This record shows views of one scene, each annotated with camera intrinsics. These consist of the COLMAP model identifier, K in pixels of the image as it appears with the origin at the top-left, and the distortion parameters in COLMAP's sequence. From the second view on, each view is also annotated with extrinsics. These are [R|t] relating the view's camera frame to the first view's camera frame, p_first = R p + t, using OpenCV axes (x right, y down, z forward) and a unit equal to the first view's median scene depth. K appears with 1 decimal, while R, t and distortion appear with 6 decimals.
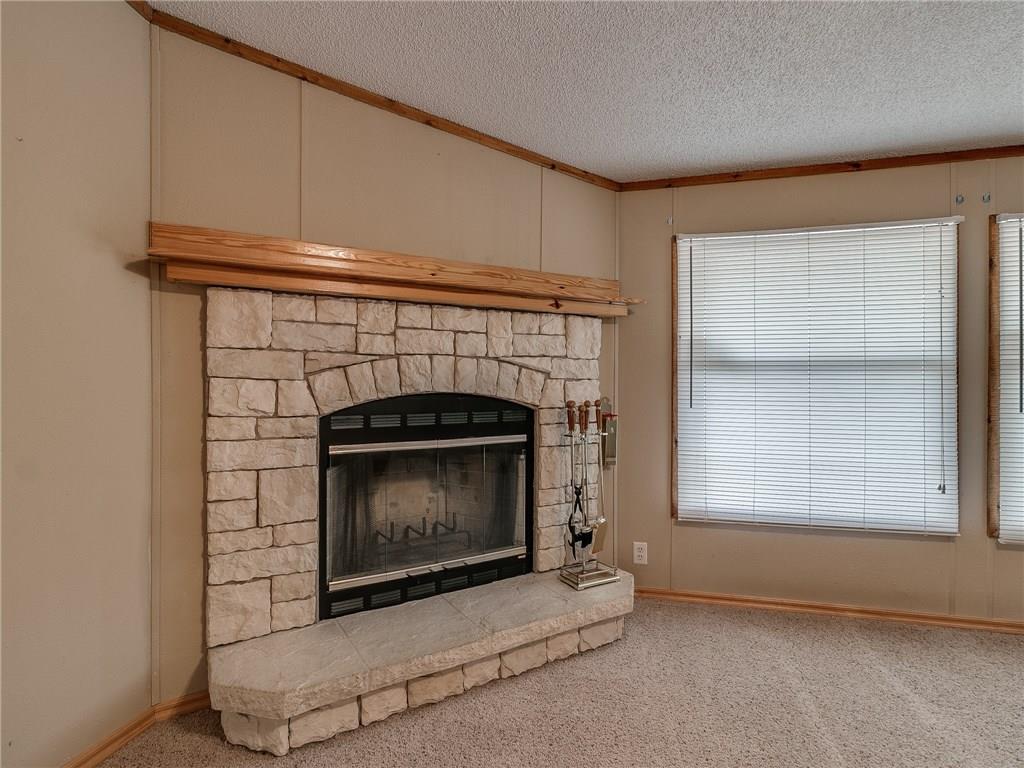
lens RADIAL K [[557.3, 0, 456.9], [0, 557.3, 380.1], [0, 0, 1]] dist [-0.000211, 0.000141]
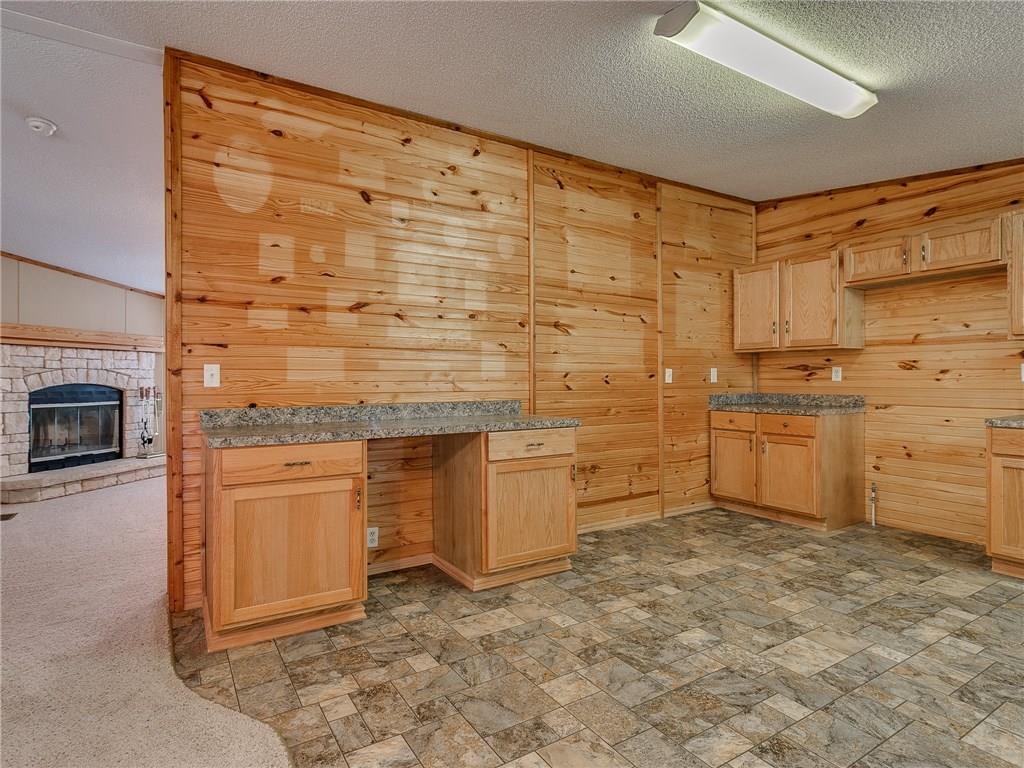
lens RADIAL K [[545.3, 0, 482.9], [0, 545.3, 381.5], [0, 0, 1]] dist [0.003663, 0.000155]
pose [[0.710108, -0.004718, 0.704077, -0.465904], [0.002368, 0.999988, 0.004312, 0.007090], [-0.704089, -0.001394, 0.710110, -1.966535]]
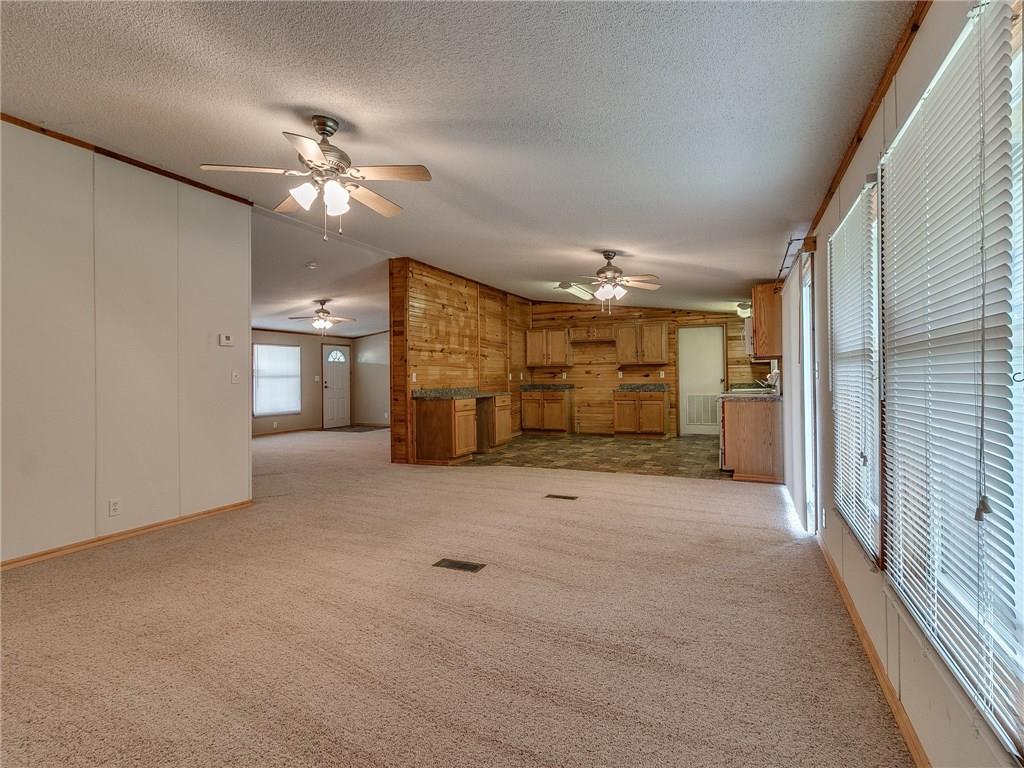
lens RADIAL K [[521.2, 0, 507.3], [0, 521.2, 376.3], [0, 0, 1]] dist [-0.000142, -0.000413]
pose [[0.169437, 0.002695, 0.985537, -2.870911], [0.012427, 0.999911, -0.004871, 0.013479], [-0.985463, 0.013072, 0.169388, -1.756881]]
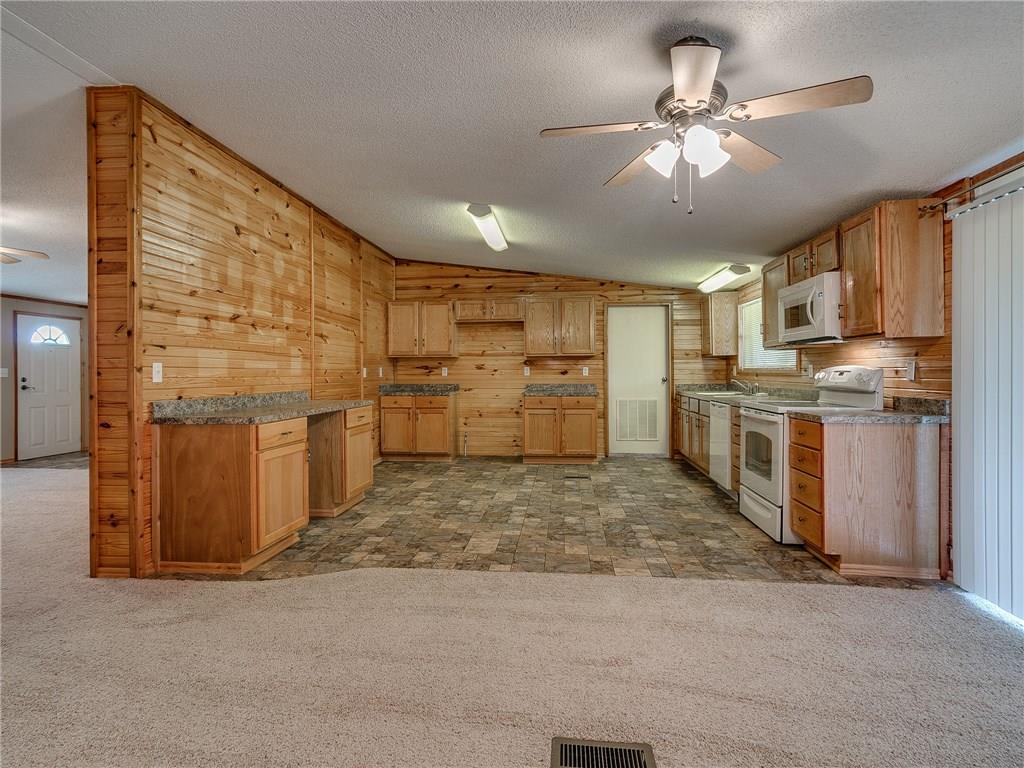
lens RADIAL K [[539.2, 0, 511.7], [0, 539.2, 375.8], [0, 0, 1]] dist [-0.000758, -0.000033]
pose [[-0.137951, -0.003709, 0.990432, -1.495372], [0.004937, 0.999978, 0.004432, 0.004839], [-0.990427, 0.005501, -0.137930, -1.422469]]
